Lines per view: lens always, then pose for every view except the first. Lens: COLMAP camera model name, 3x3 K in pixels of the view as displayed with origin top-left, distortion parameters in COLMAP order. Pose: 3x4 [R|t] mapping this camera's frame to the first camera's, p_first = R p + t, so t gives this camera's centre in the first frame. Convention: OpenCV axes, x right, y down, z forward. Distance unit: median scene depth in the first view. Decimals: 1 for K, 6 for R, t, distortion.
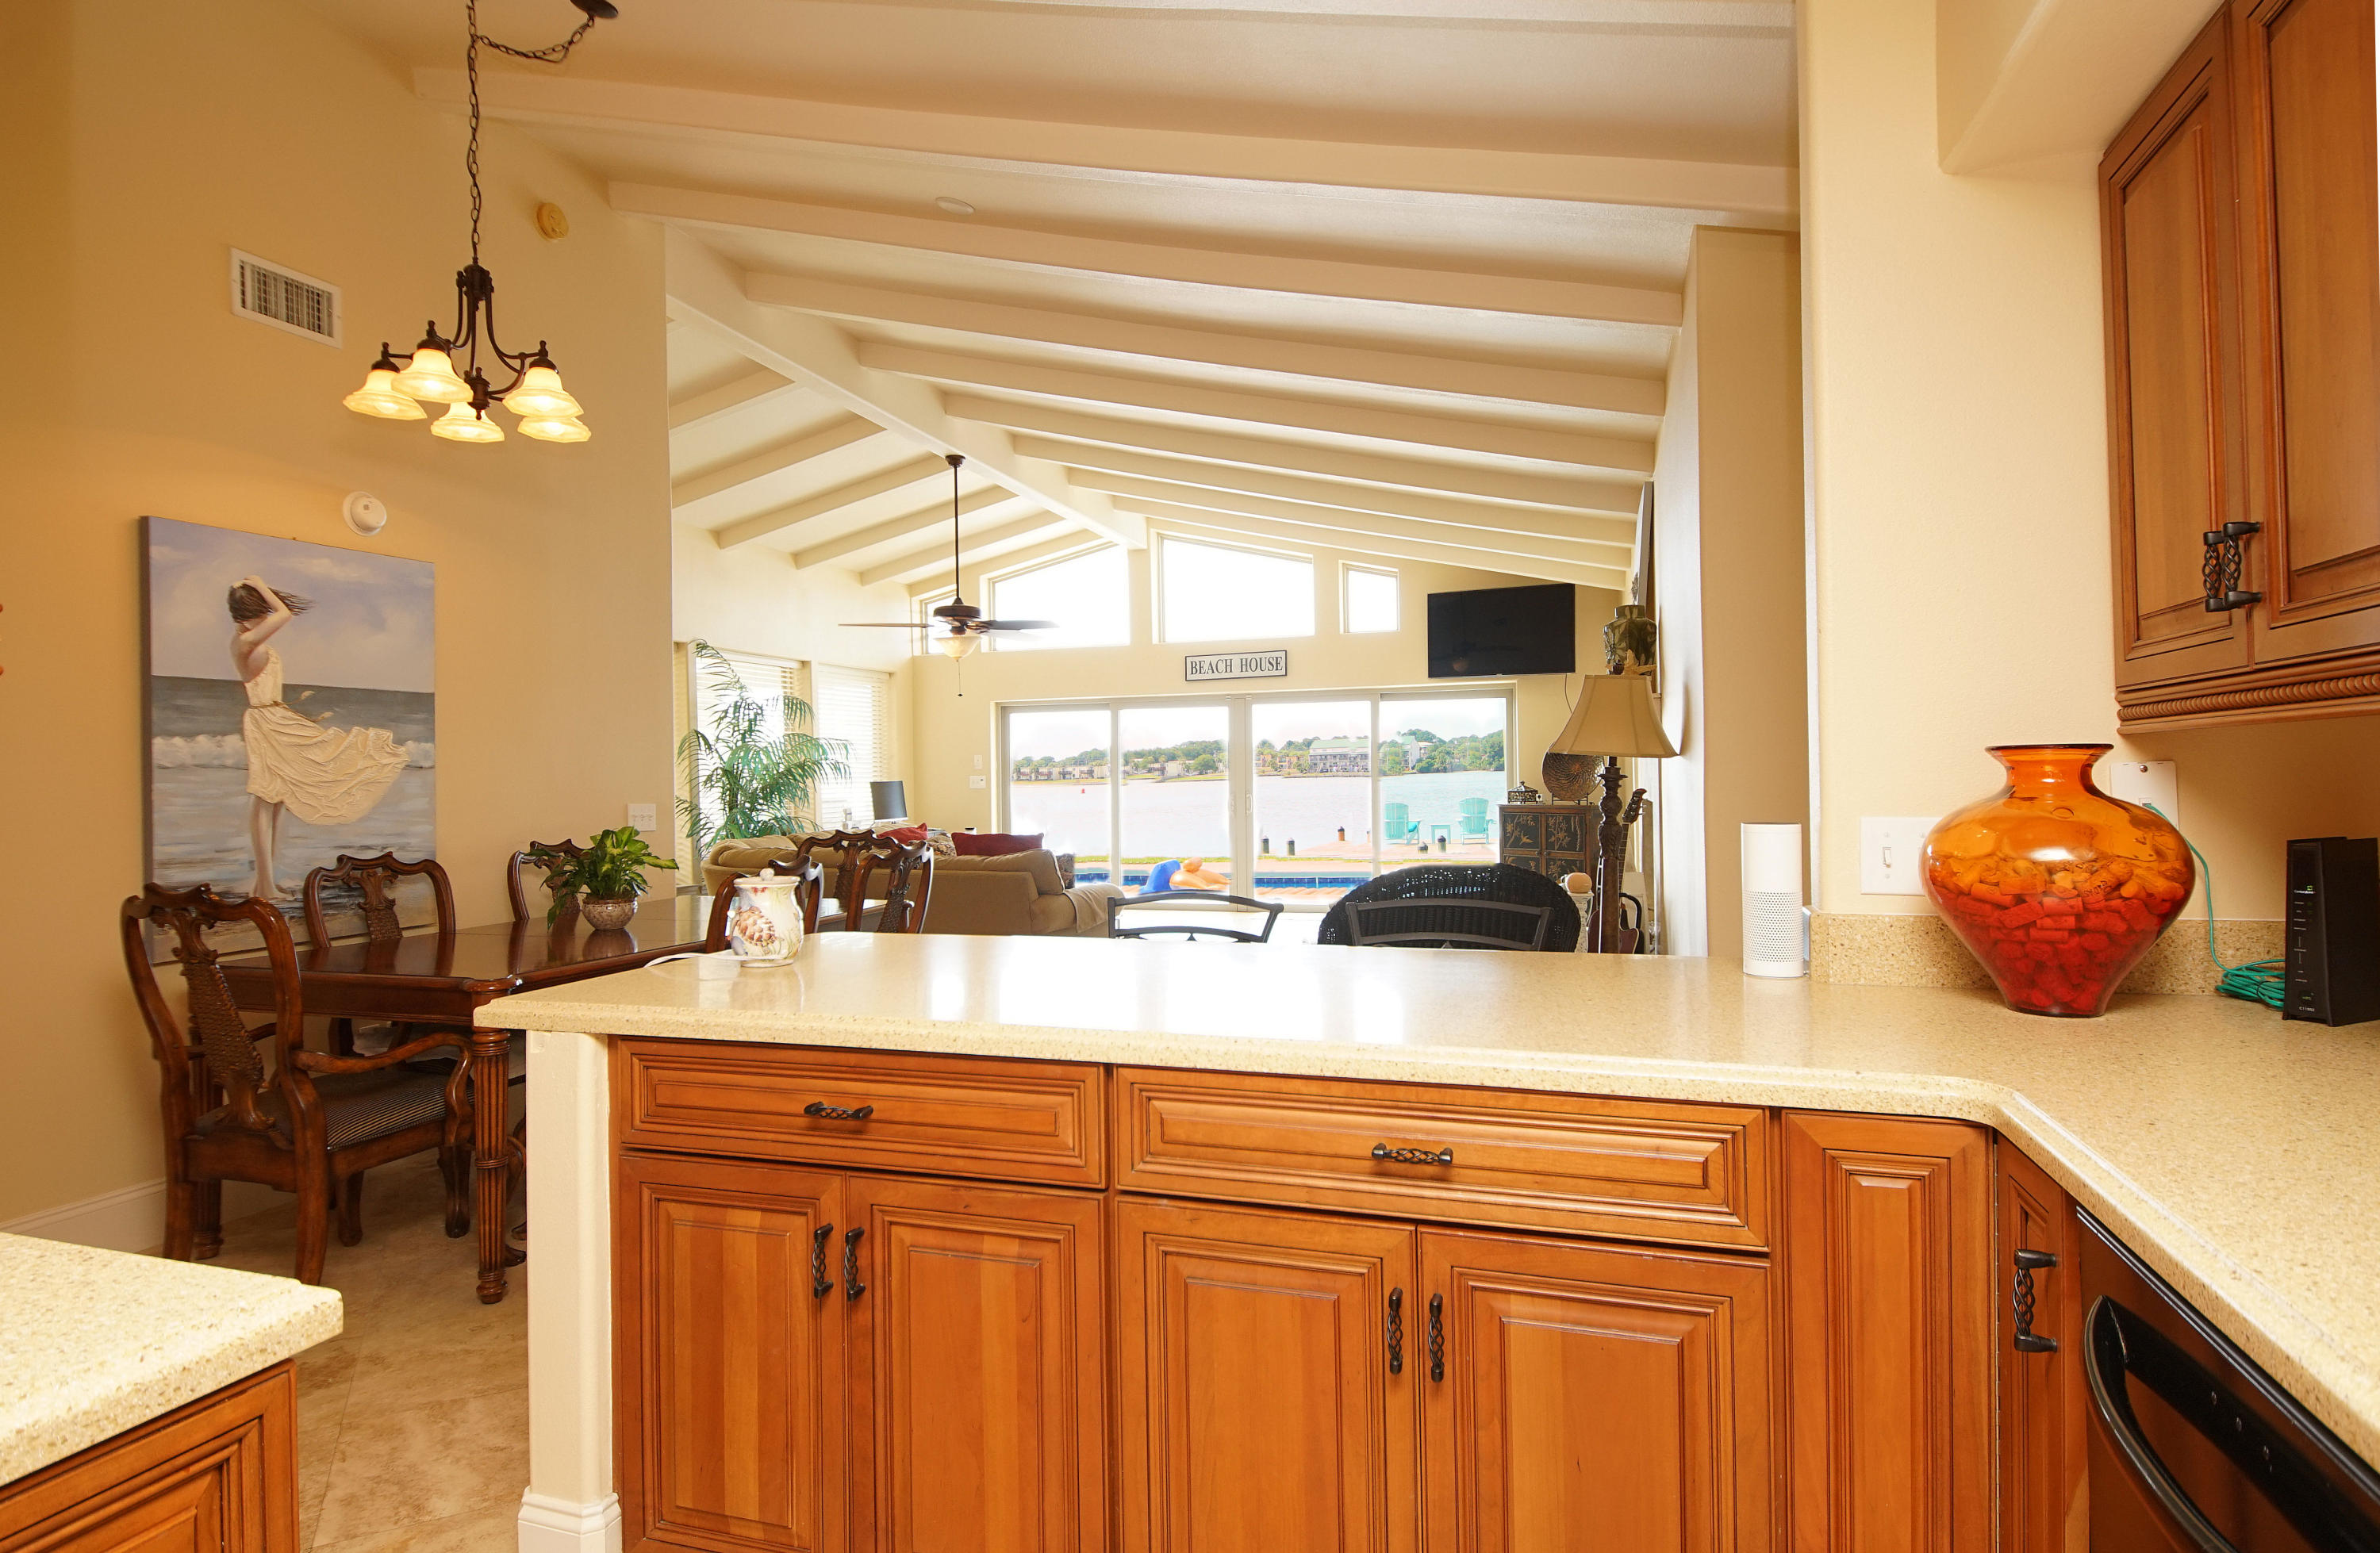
lens RADIAL K [[1282.9, 0, 1152.7], [0, 1282.9, 775.0], [0, 0, 1]] dist [0.019117, -0.027728]
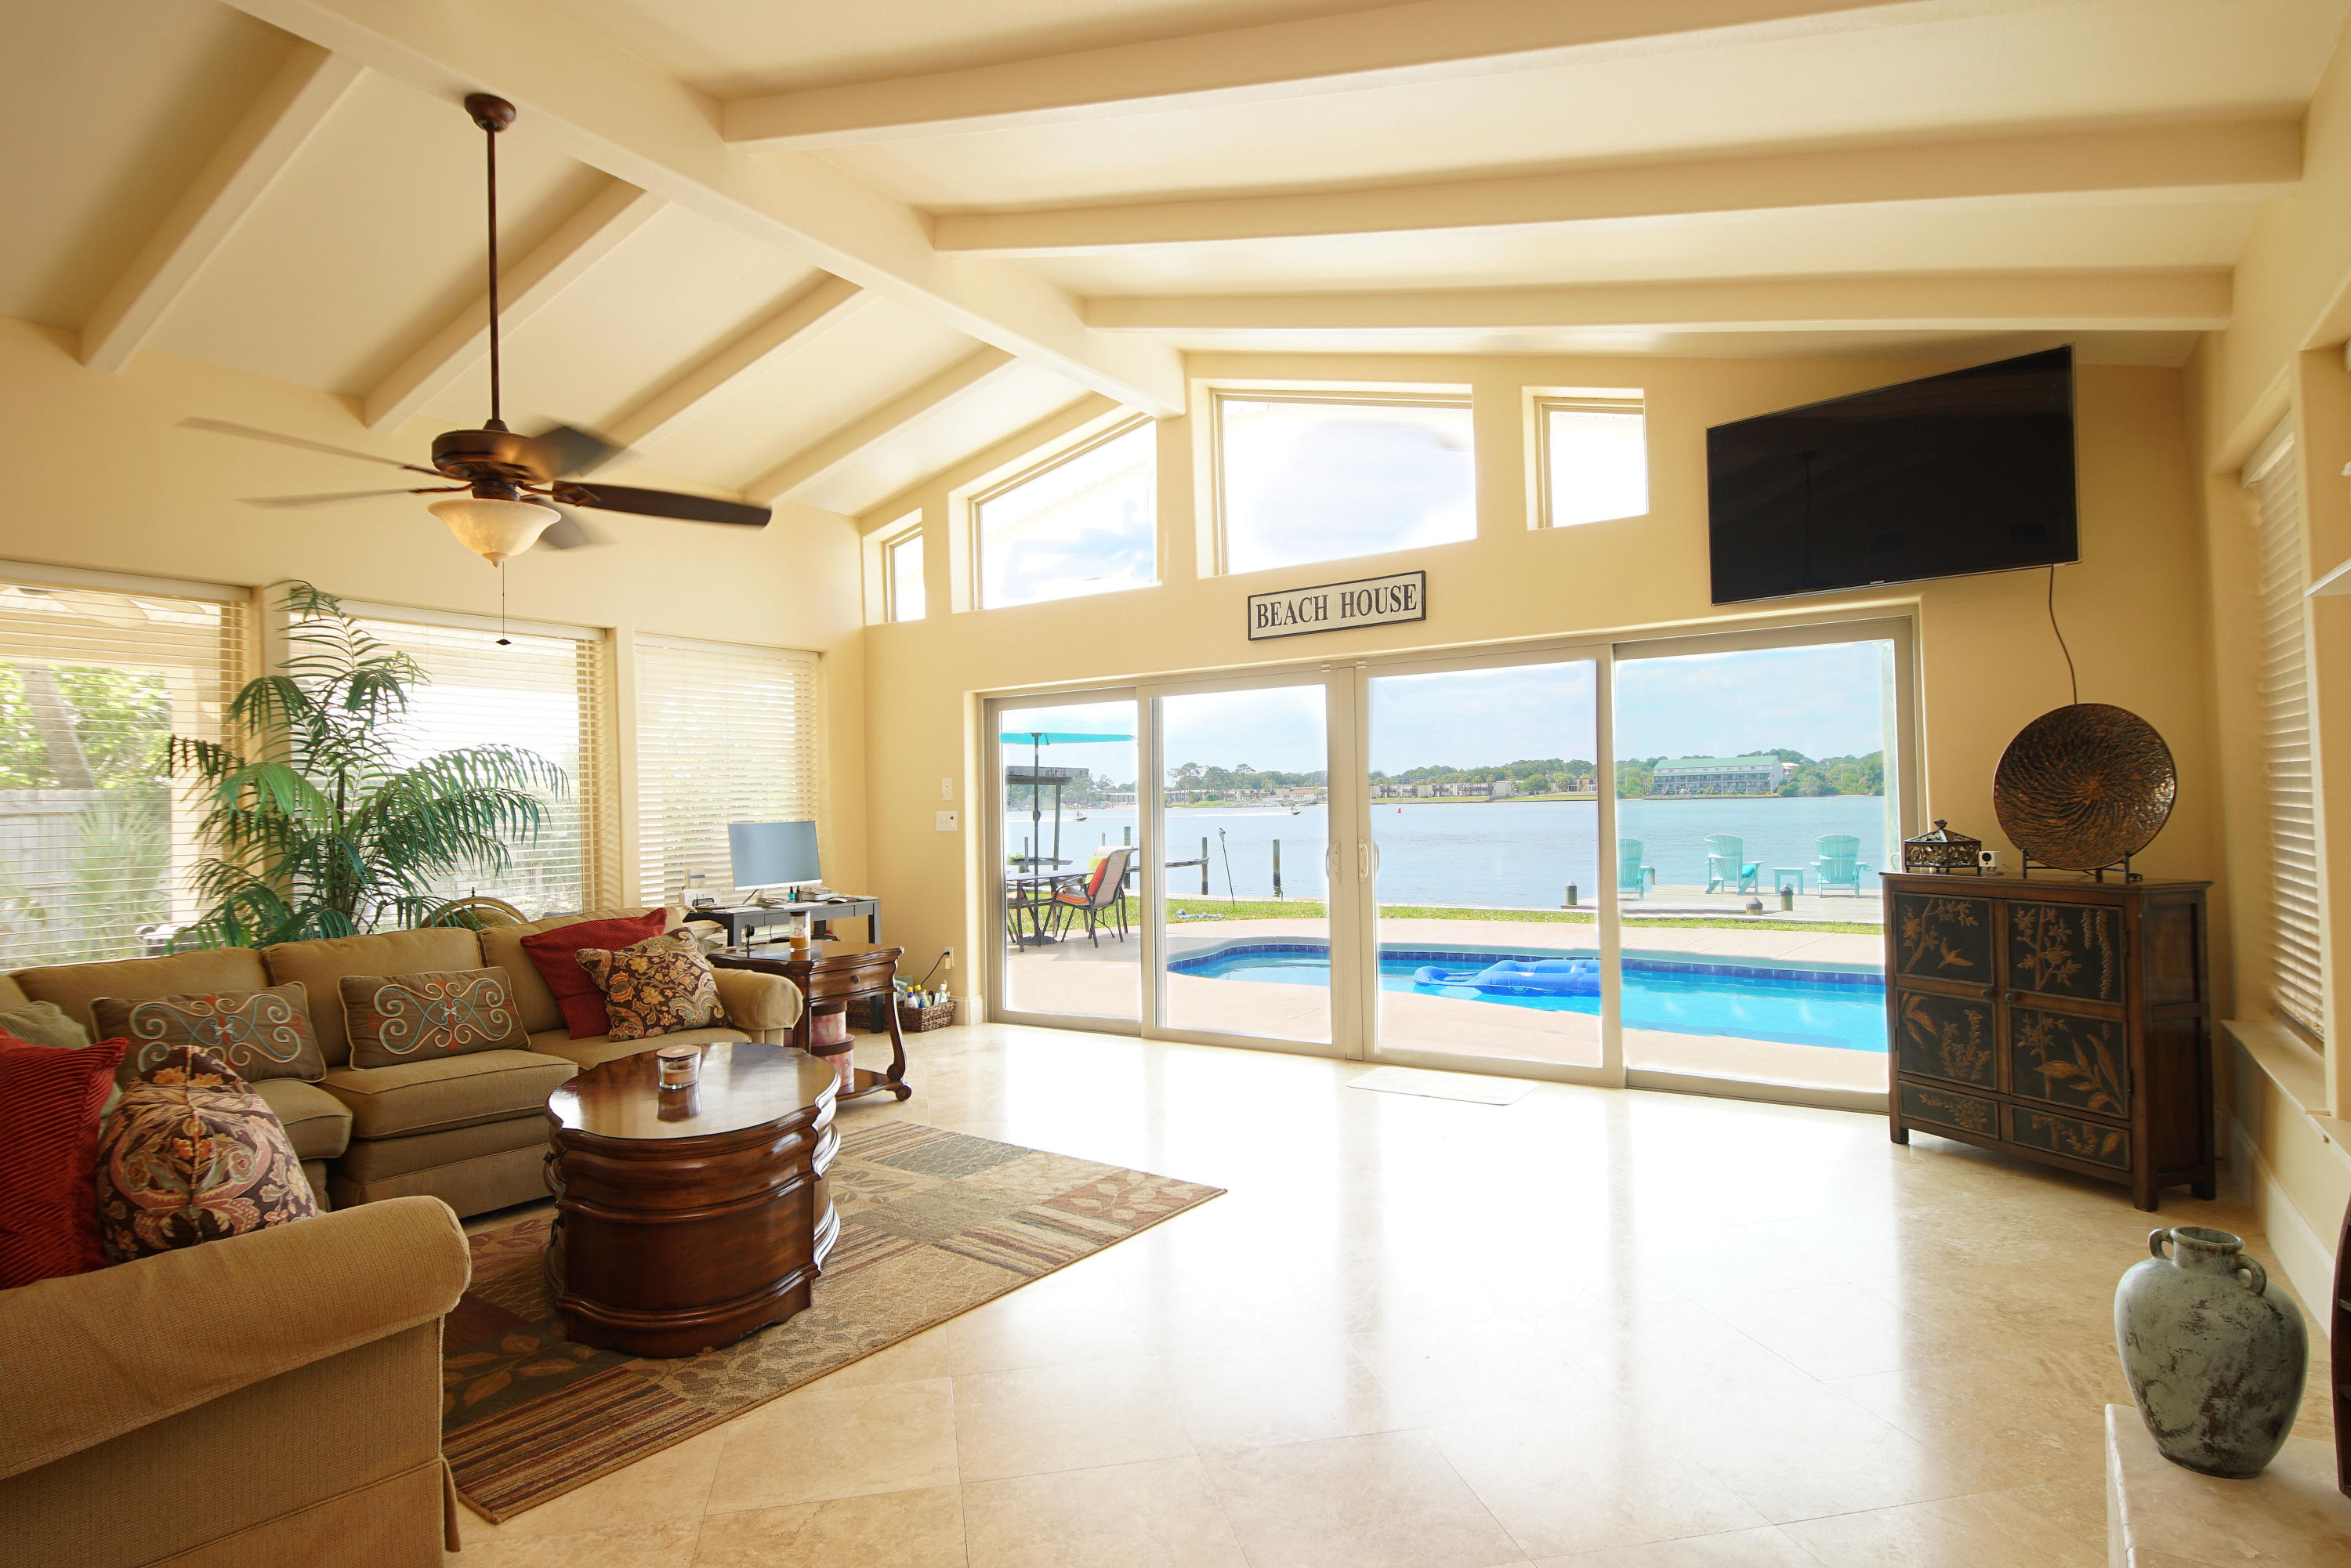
lens RADIAL K [[1249.0, 0, 1150.8], [0, 1249.0, 772.3], [0, 0, 1]] dist [0.032848, -0.042023]
pose [[0.965816, -0.014959, -0.258796, 0.140263], [0.009953, 0.999737, -0.020640, -0.005384], [0.259037, 0.017359, 0.965711, 0.521521]]
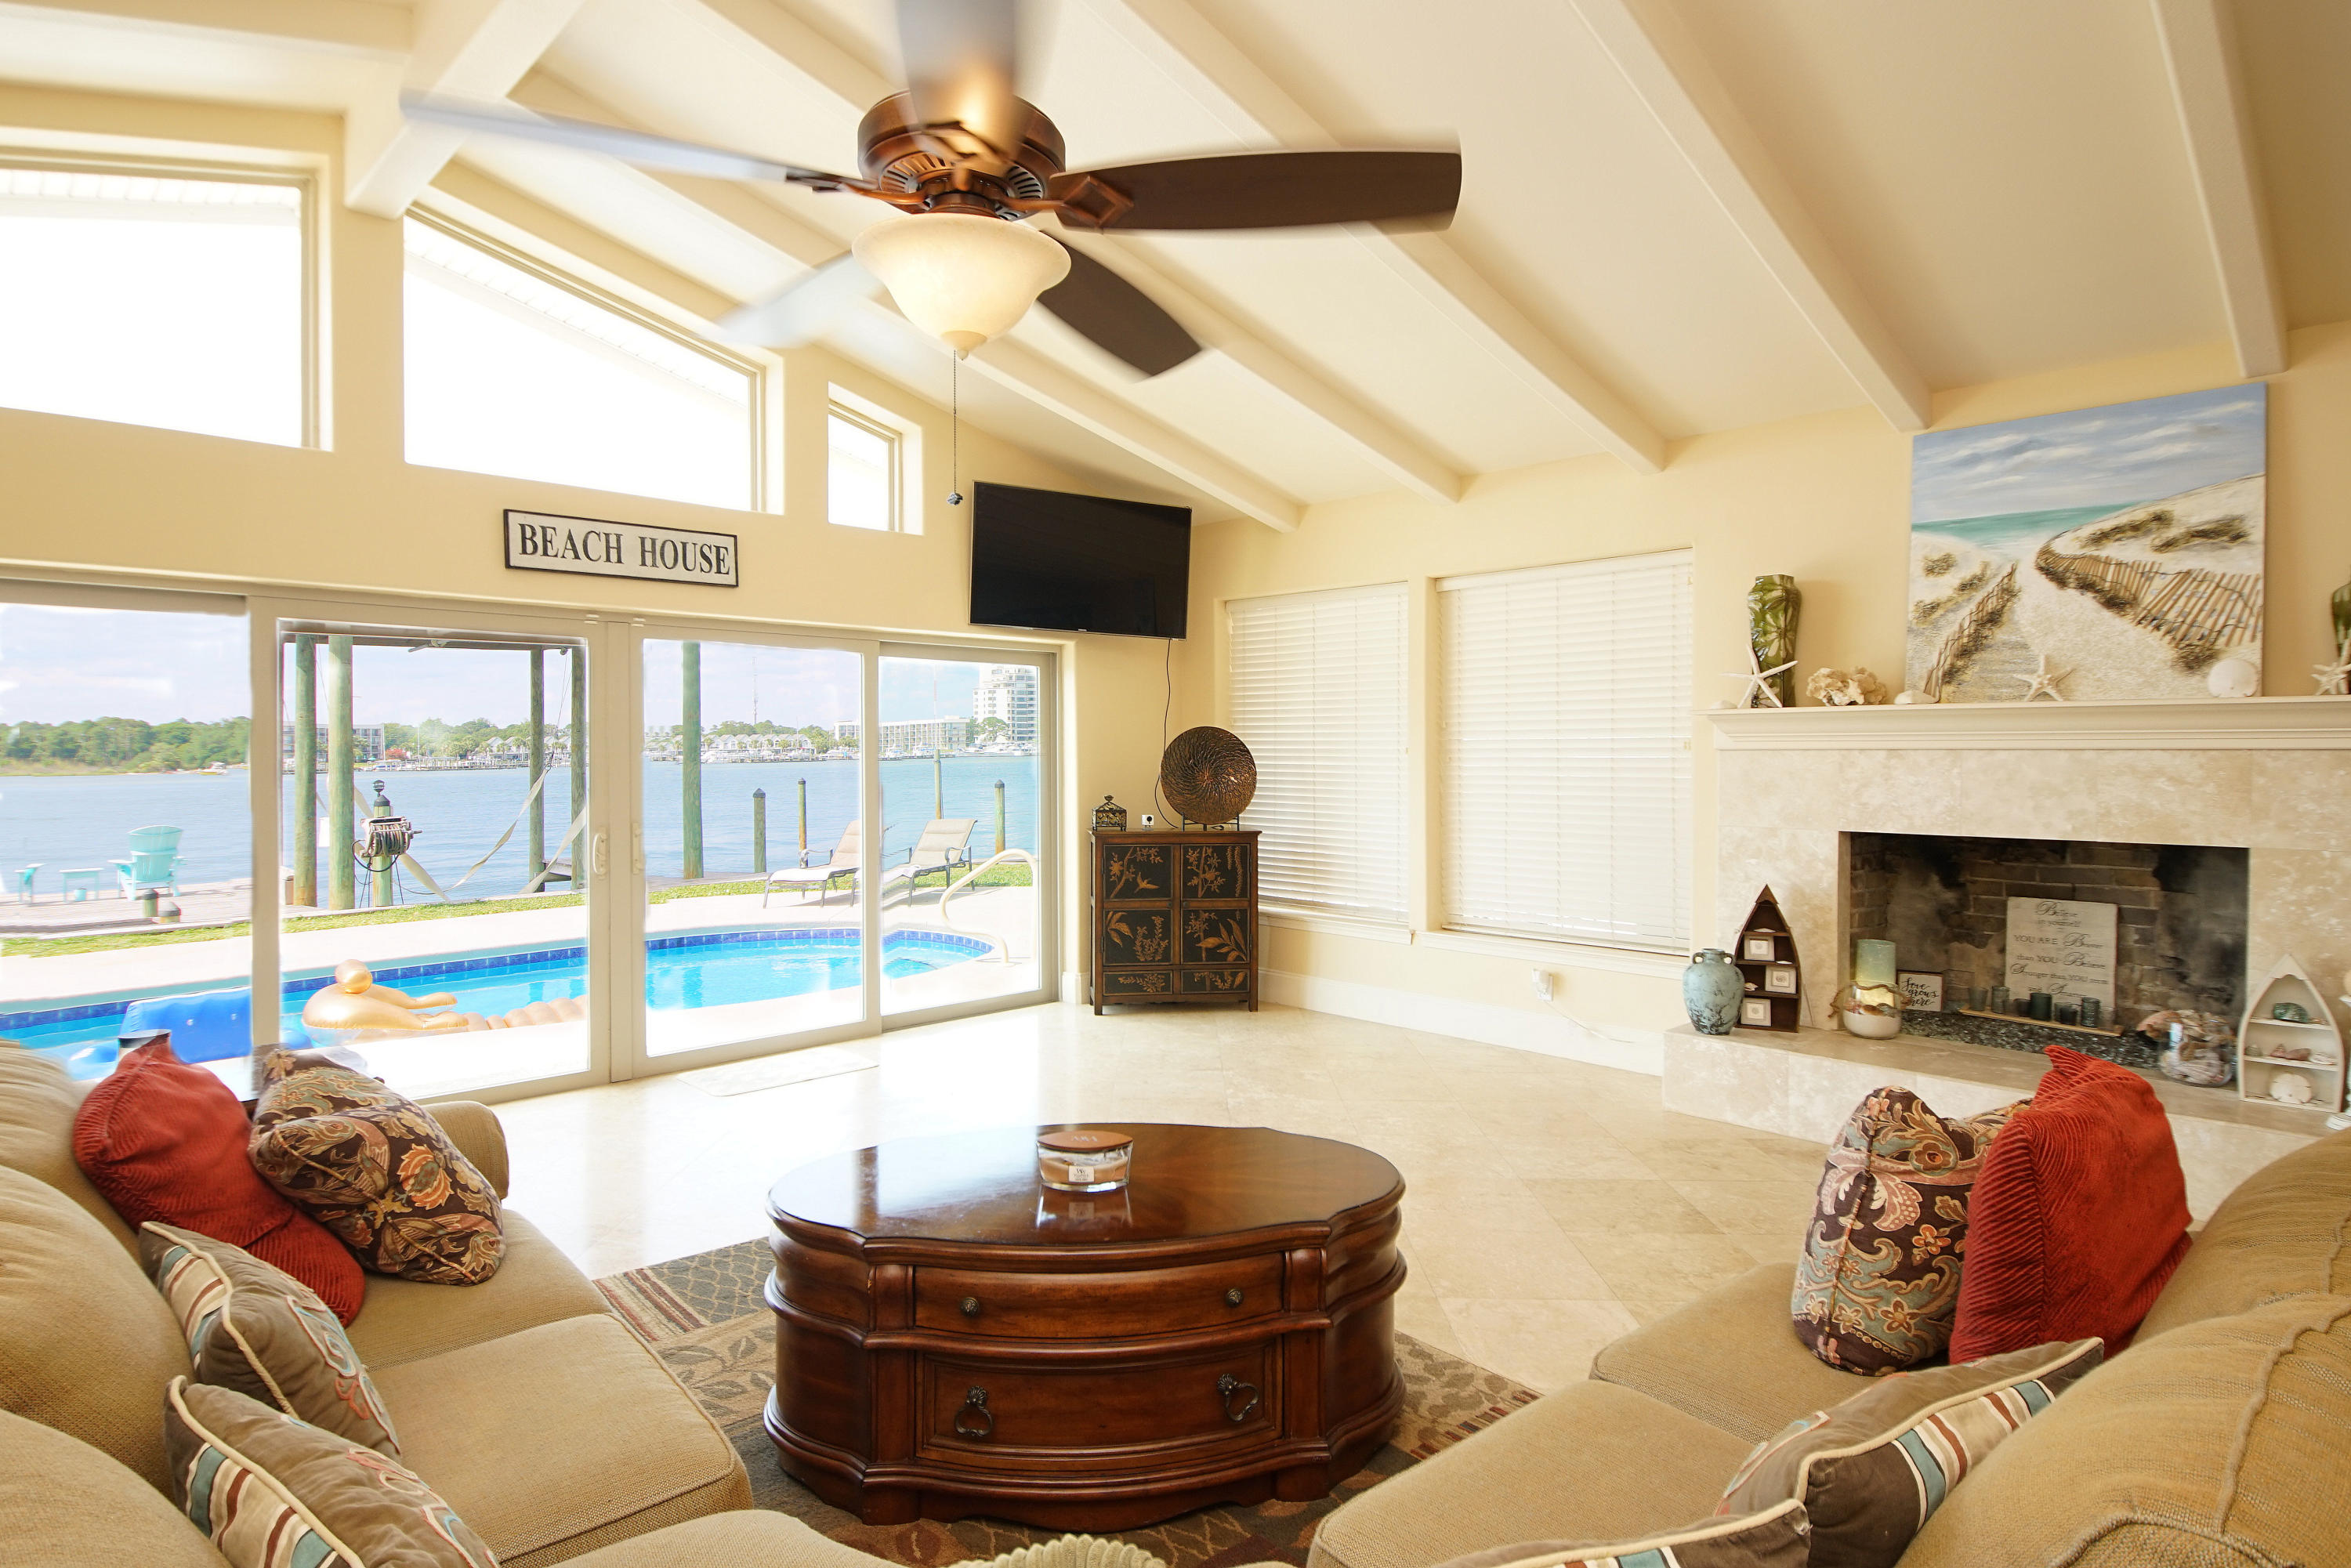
lens RADIAL K [[1249.0, 0, 1150.8], [0, 1249.0, 772.3], [0, 0, 1]] dist [0.032848, -0.042023]
pose [[0.461079, 0.000855, 0.887359, -0.277025], [-0.008697, 0.999956, 0.003555, -0.009646], [-0.887316, -0.009357, 0.461066, 0.695144]]
